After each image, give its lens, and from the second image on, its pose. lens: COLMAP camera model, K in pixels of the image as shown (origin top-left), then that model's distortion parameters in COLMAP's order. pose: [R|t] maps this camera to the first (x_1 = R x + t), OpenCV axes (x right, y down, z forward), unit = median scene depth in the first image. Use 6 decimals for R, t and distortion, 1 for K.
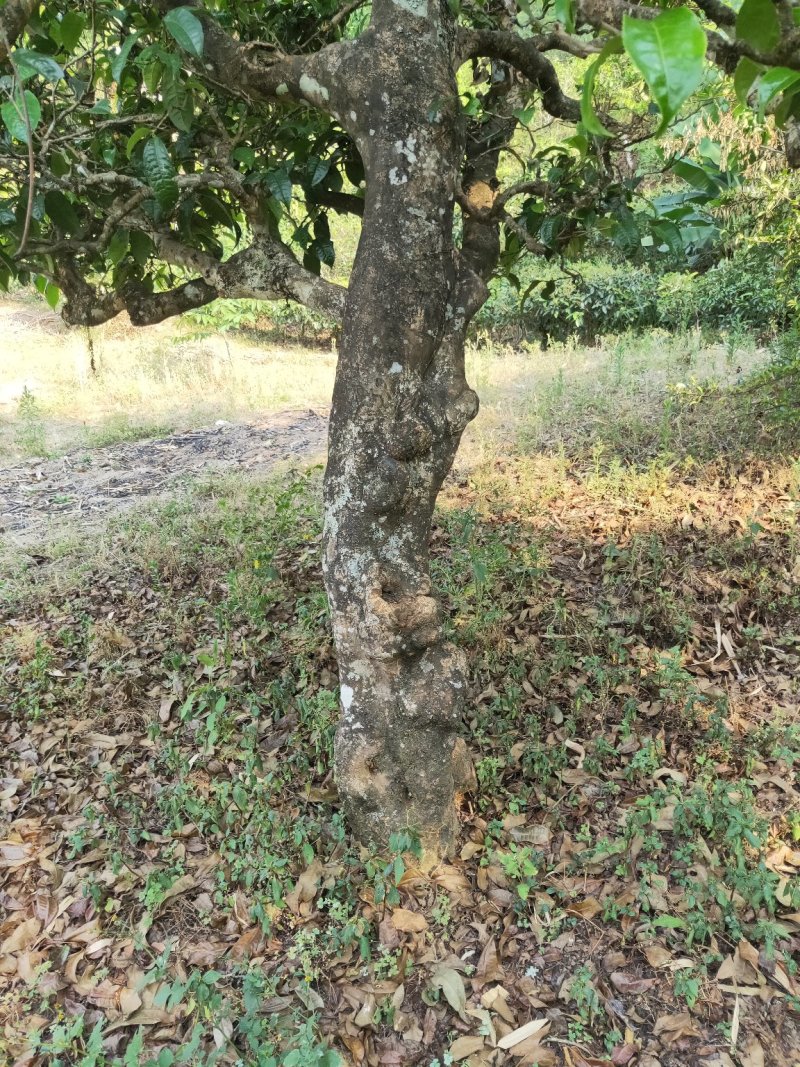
lens RADIAL K [[760.7, 0, 400.6], [0, 760.7, 520.5], [0, 0, 1]] dist [0.020436, 0.002255]
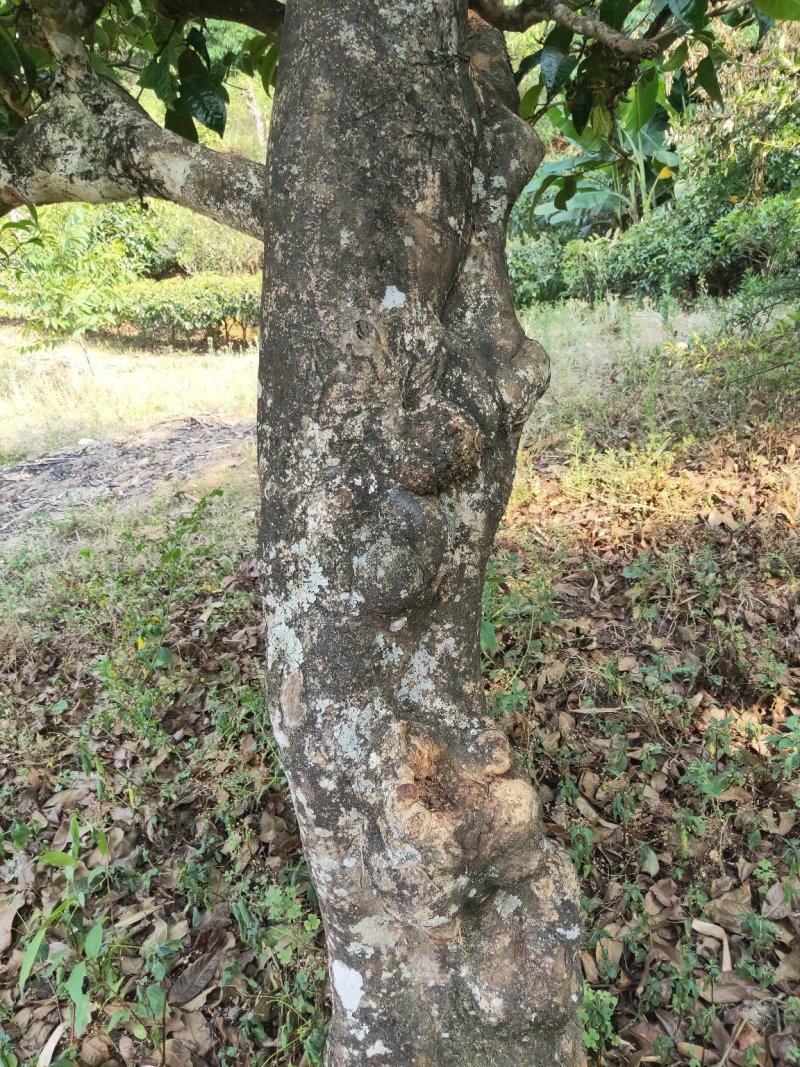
lens RADIAL K [[760.7, 0, 400.6], [0, 760.7, 520.5], [0, 0, 1]] dist [0.020436, 0.002255]
pose [[0.985367, -0.098651, 0.138993, -0.069600], [0.098407, 0.995109, 0.008647, -0.059038], [-0.139166, 0.005158, 0.990256, 0.465604]]
